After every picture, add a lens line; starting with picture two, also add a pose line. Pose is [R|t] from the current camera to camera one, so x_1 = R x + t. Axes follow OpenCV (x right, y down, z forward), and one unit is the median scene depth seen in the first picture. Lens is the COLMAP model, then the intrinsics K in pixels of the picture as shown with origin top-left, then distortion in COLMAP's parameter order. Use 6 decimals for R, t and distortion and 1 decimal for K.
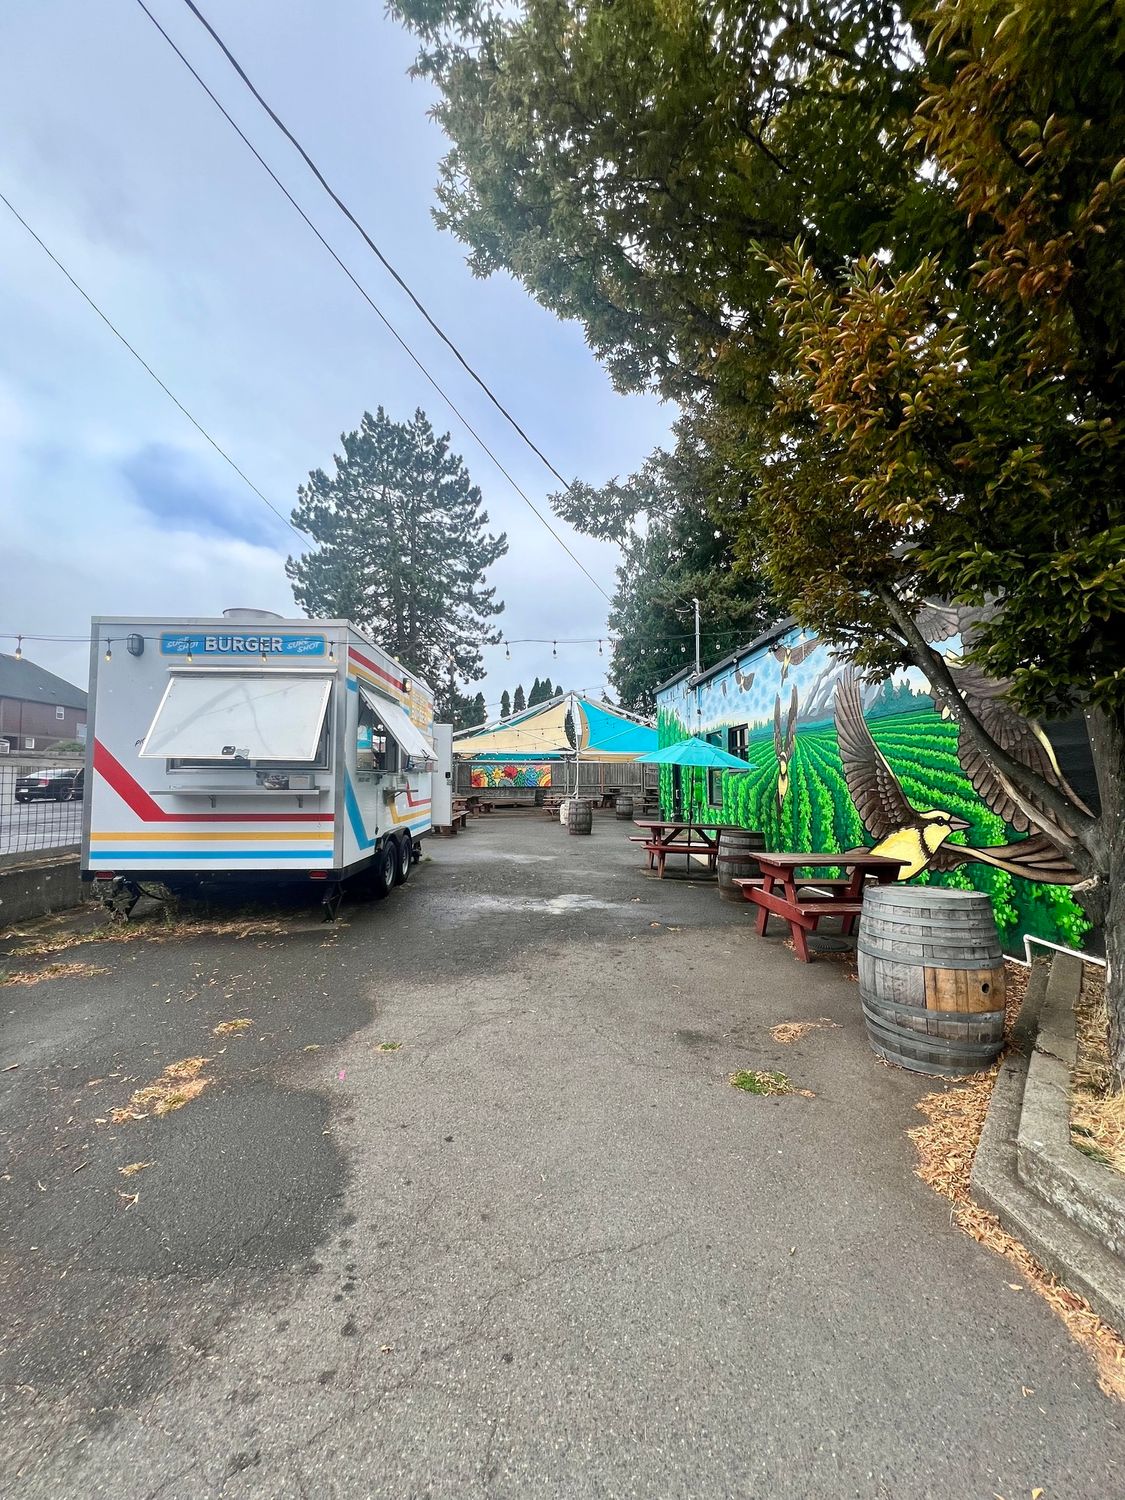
lens RADIAL K [[600.9, 0, 562.0], [0, 600.9, 752.3], [0, 0, 1]] dist [0.000008, -0.000001]
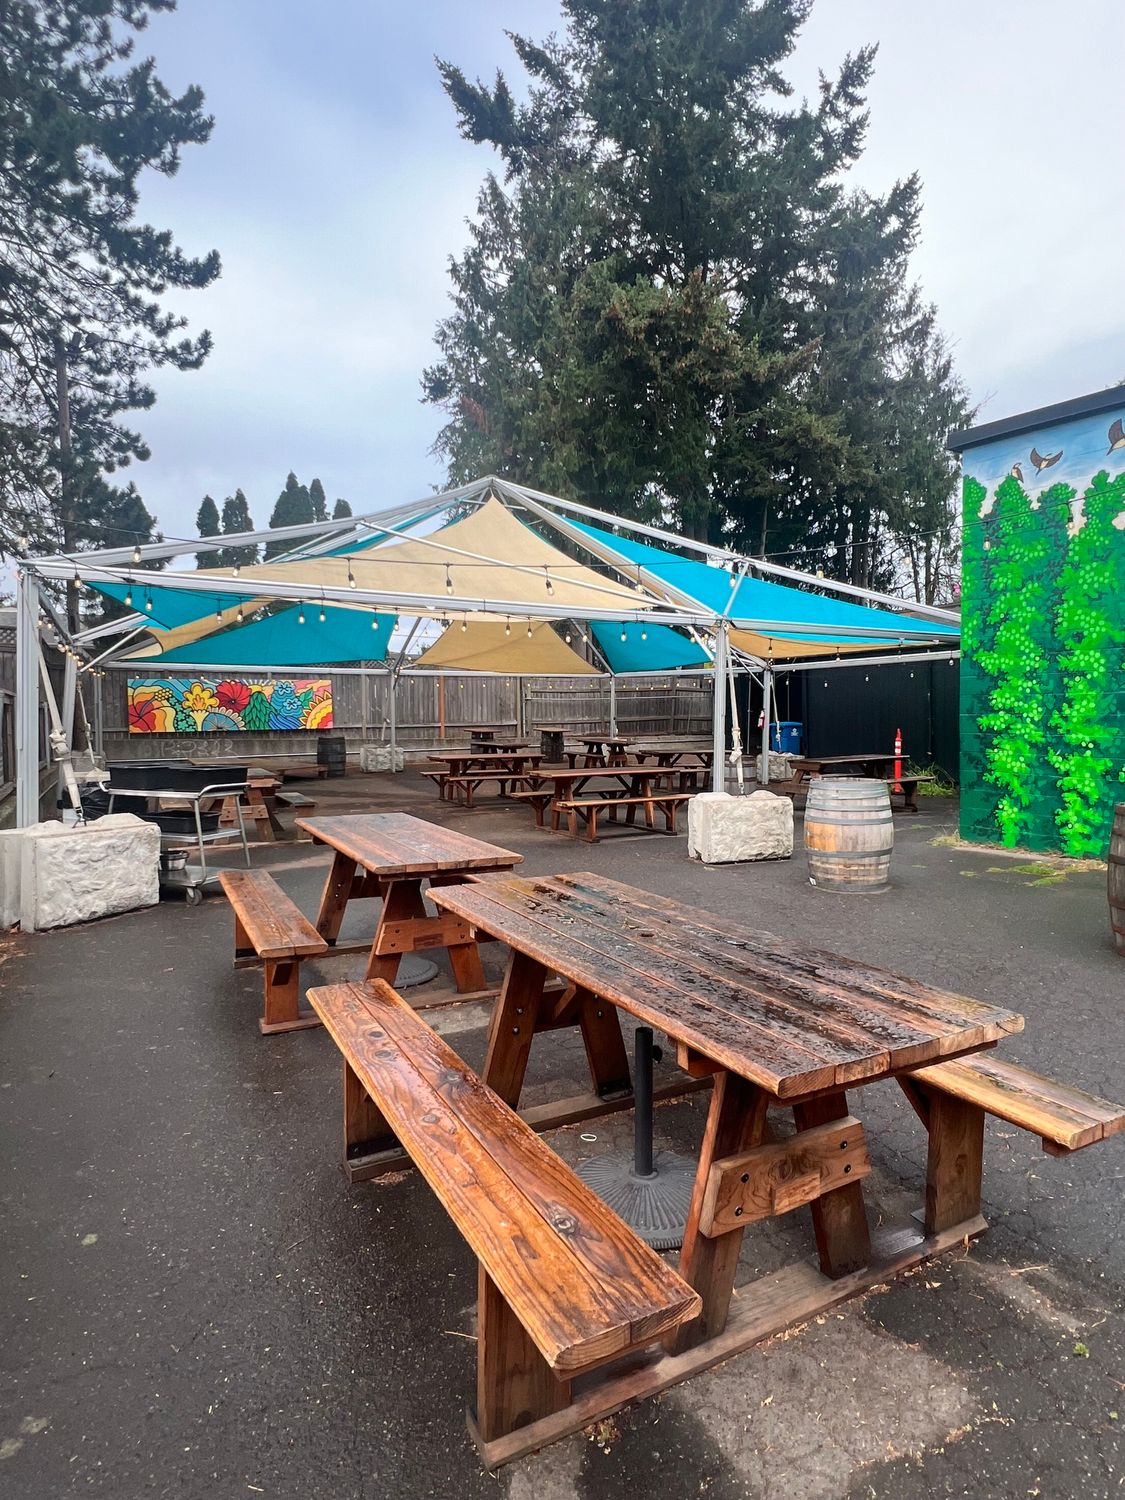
lens RADIAL K [[826.0, 0, 562.6], [0, 826.0, 746.4], [0, 0, 1]] dist [-0.000489, 0.000180]
pose [[0.892857, -0.023333, 0.449736, -0.140313], [-0.015483, 0.996476, 0.082439, 0.017611], [-0.450074, -0.080569, 0.889349, 0.388632]]
